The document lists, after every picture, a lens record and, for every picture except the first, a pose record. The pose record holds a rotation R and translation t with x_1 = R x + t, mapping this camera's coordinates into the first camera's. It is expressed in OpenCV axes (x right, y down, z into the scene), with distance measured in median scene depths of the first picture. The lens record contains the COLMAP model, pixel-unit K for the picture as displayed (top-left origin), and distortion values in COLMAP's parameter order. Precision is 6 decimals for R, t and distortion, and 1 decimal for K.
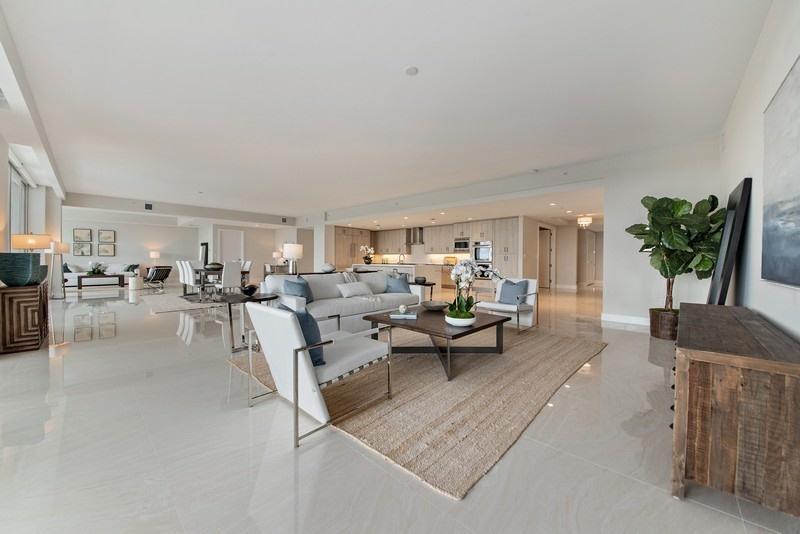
lens RADIAL K [[297.0, 0, 403.9], [0, 297.0, 266.5], [0, 0, 1]] dist [-0.002773, -0.000313]
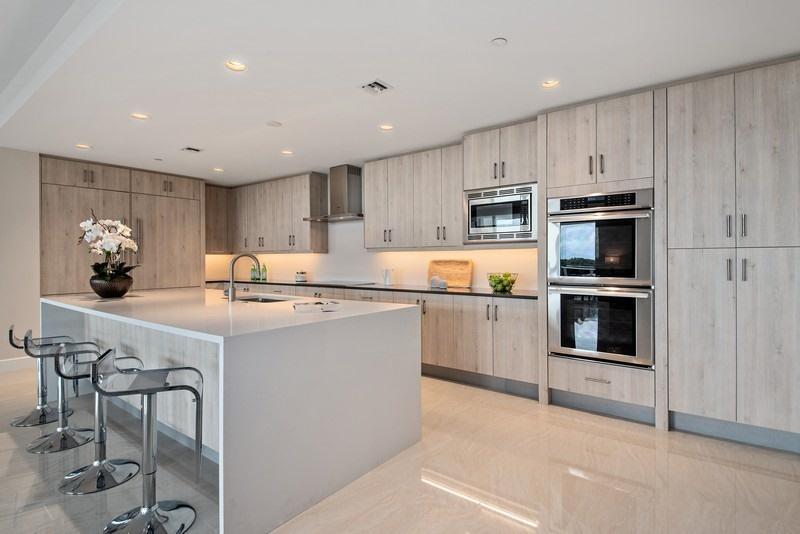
lens RADIAL K [[406.2, 0, 396.6], [0, 406.2, 265.4], [0, 0, 1]] dist [-0.001103, -0.000397]
pose [[0.998209, -0.009851, 0.058998, 0.078356], [0.010304, 0.999920, -0.007375, -0.024875], [-0.058921, 0.007970, 0.998231, 0.593098]]
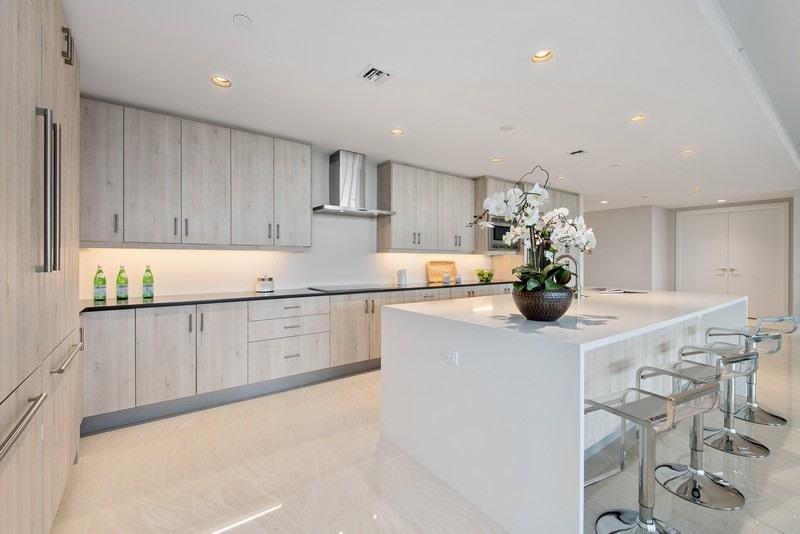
lens RADIAL K [[350.5, 0, 403.8], [0, 350.5, 260.3], [0, 0, 1]] dist [-0.005884, -0.000110]
pose [[0.207925, -0.008164, 0.978111, -0.284155], [0.018520, 0.999819, 0.004408, -0.036055], [-0.977969, 0.017198, 0.208038, 0.935037]]
